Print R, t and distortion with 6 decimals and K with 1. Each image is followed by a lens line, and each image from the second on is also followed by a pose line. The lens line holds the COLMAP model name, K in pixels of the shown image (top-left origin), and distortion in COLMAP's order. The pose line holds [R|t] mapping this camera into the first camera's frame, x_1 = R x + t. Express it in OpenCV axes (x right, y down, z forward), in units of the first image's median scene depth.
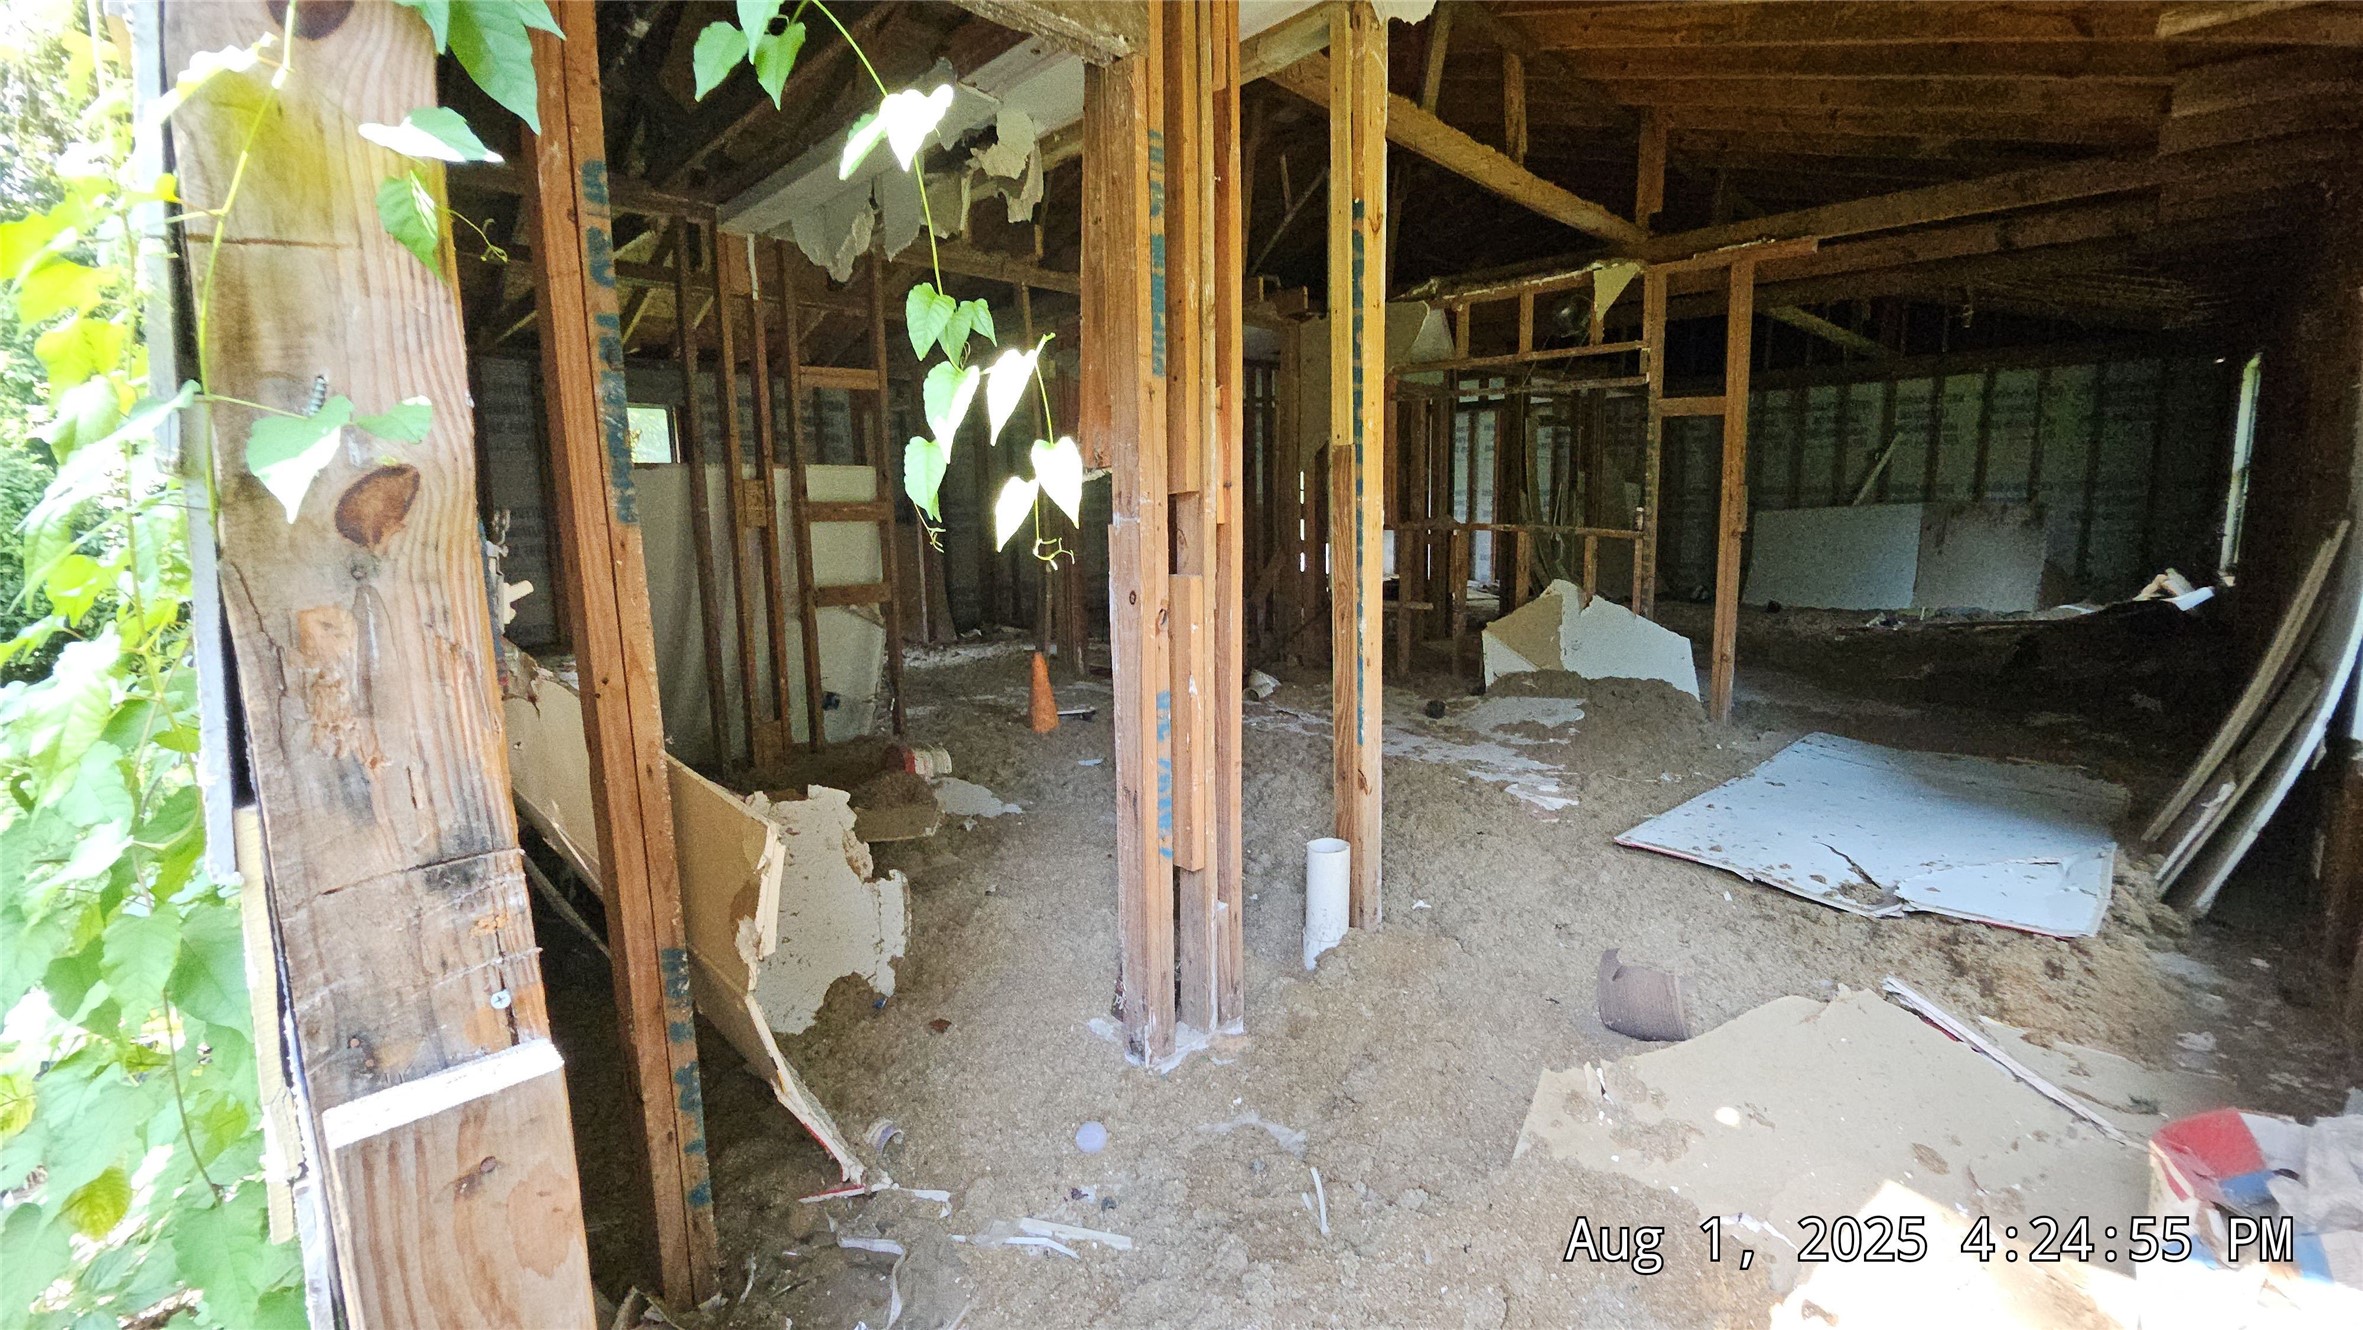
lens RADIAL K [[937.8, 0, 1204.2], [0, 937.8, 637.1], [0, 0, 1]] dist [-0.006473, -0.007558]
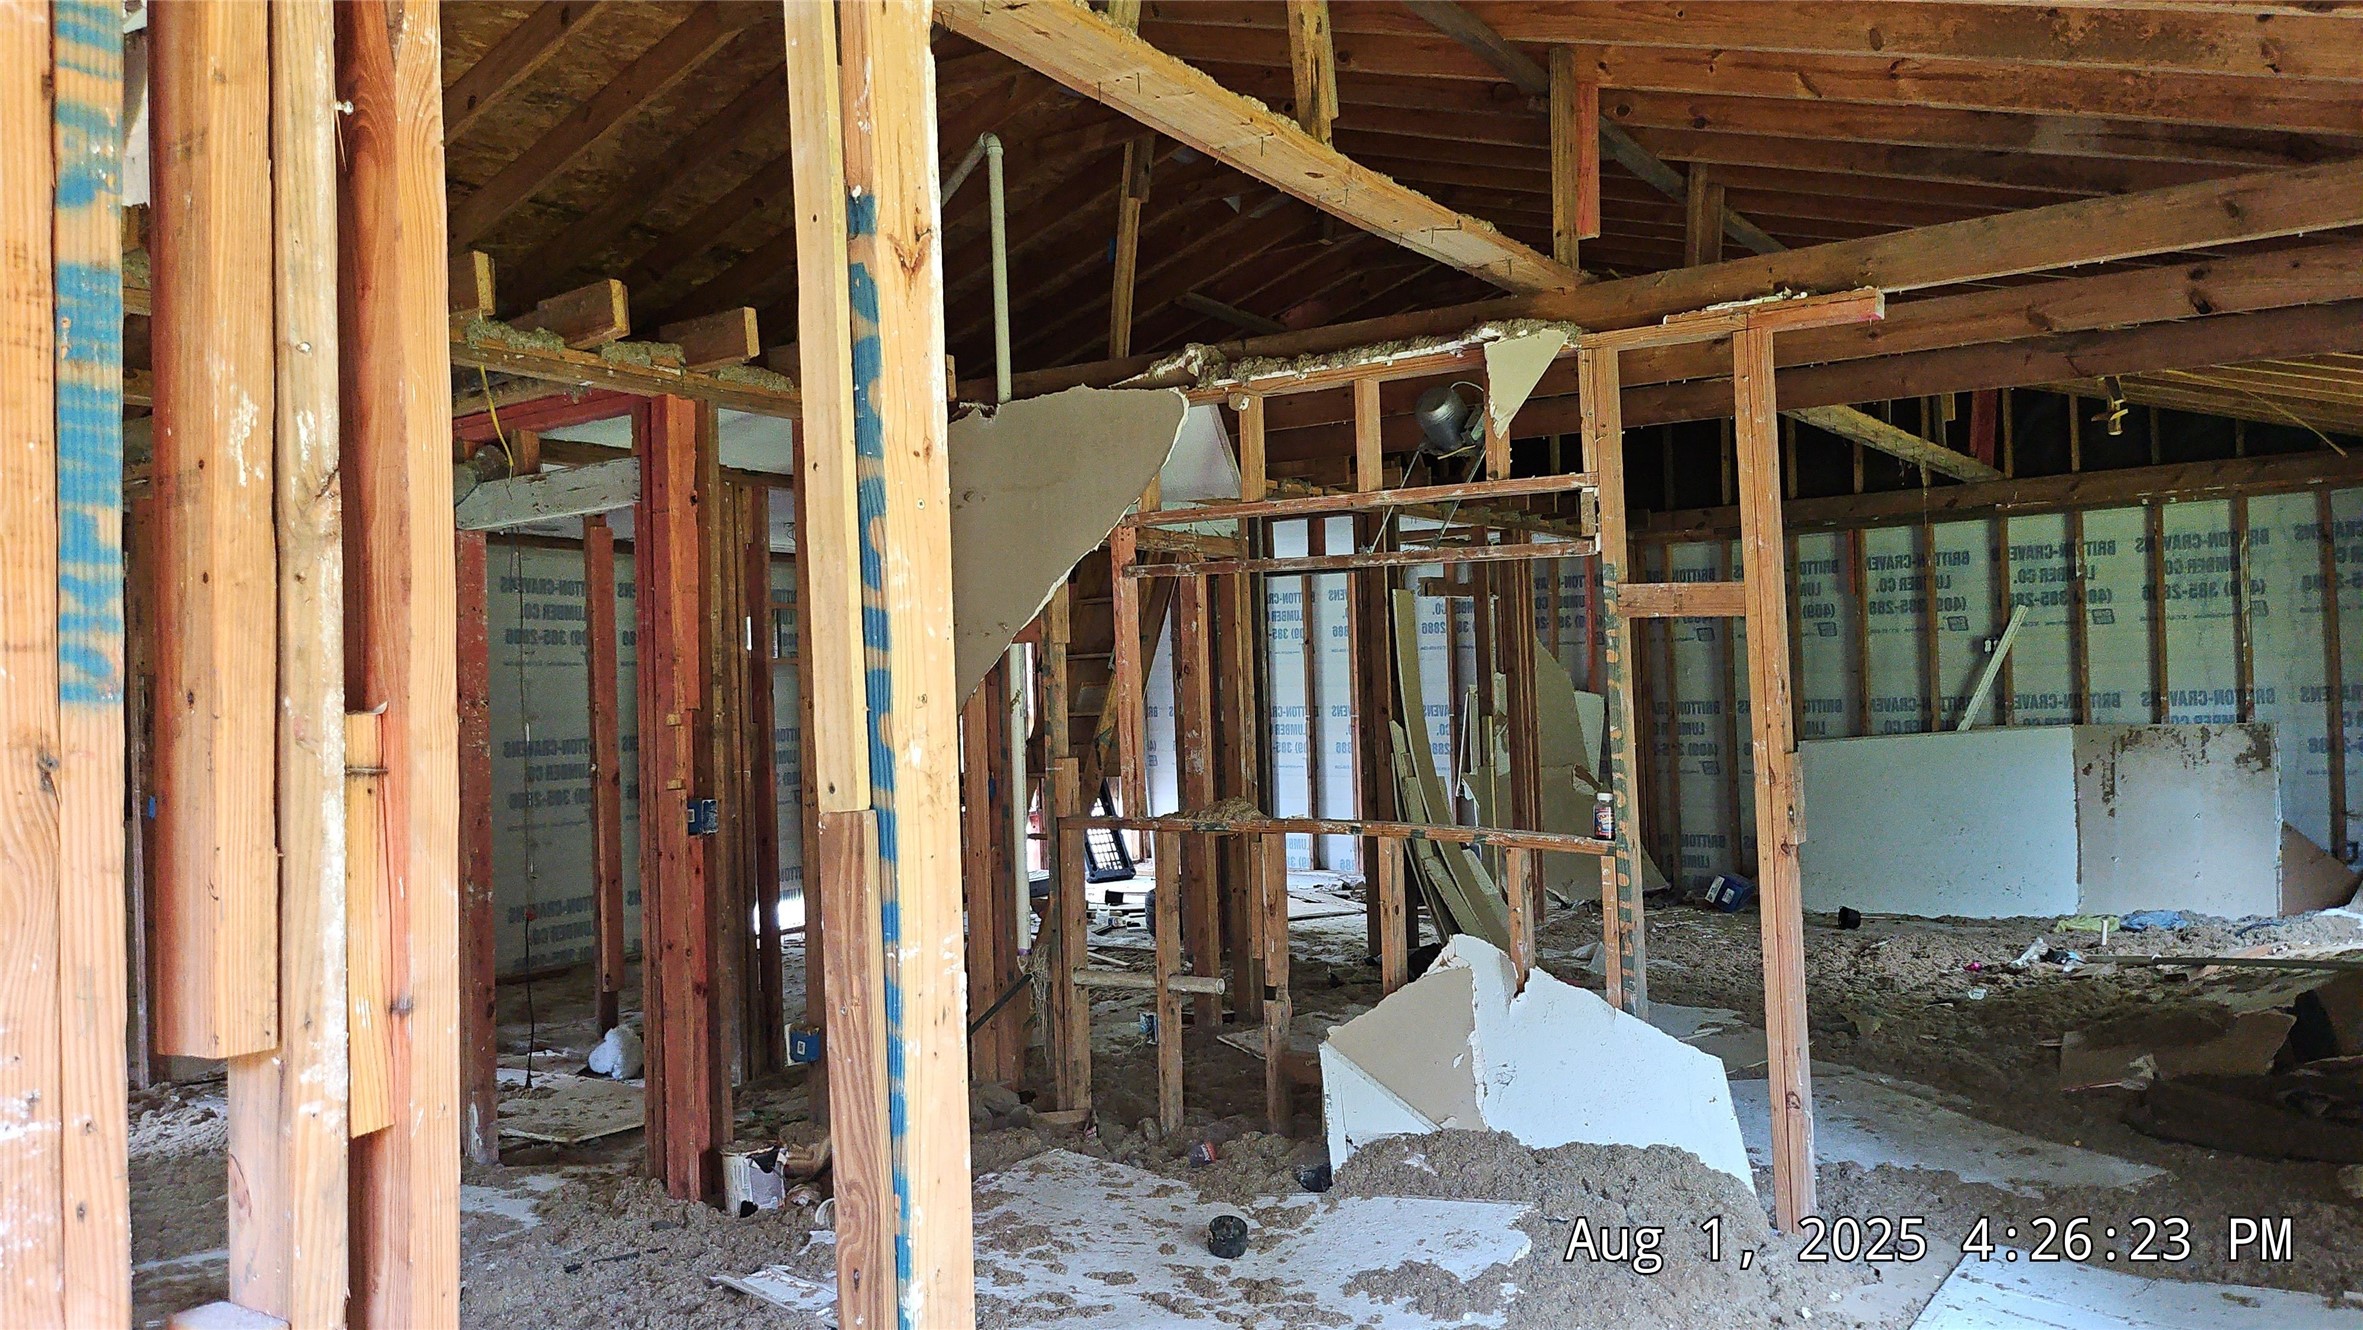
lens RADIAL K [[1664.9, 0, 1181.5], [0, 1664.9, 665.0], [0, 0, 1]] dist [0.068024, -0.077031]
pose [[0.982949, -0.012125, 0.183479, 0.097373], [0.041780, 0.986453, -0.158634, -0.092494], [-0.179070, 0.163595, 0.970139, 0.196098]]
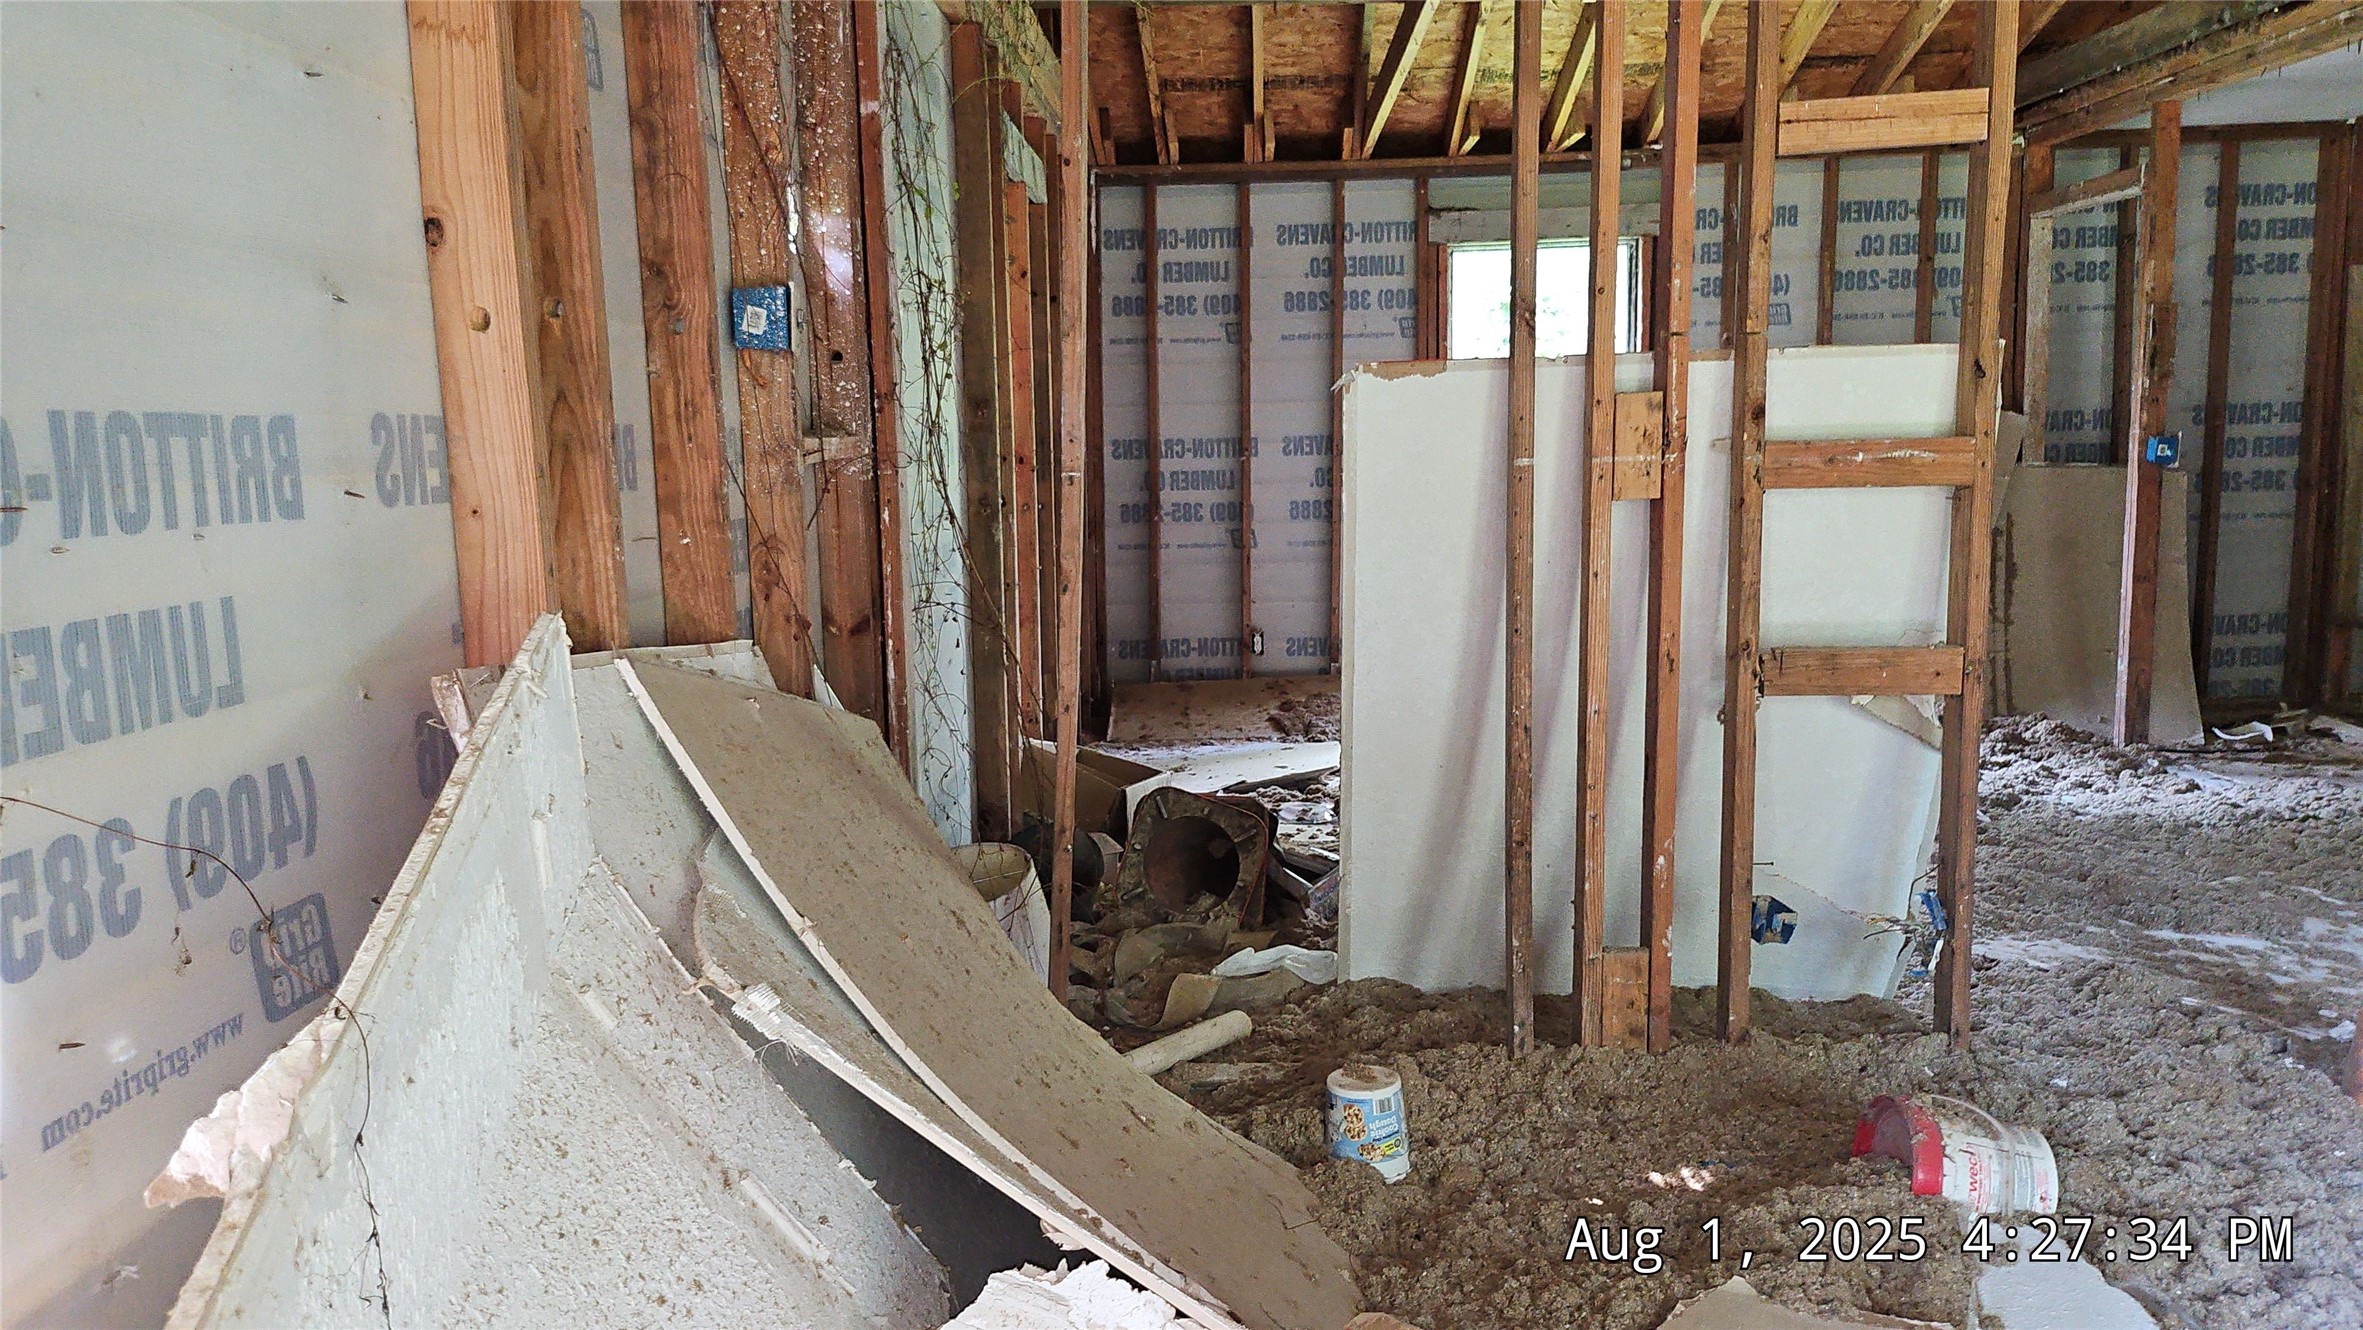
lens RADIAL K [[1672.6, 0, 1175.2], [0, 1672.6, 677.3], [0, 0, 1]] dist [0.072594, -0.092500]
pose [[0.673501, 0.103392, -0.731920, -0.048419], [-0.088798, 0.994316, 0.058748, -0.066607], [0.733833, 0.025426, 0.678854, 0.334848]]
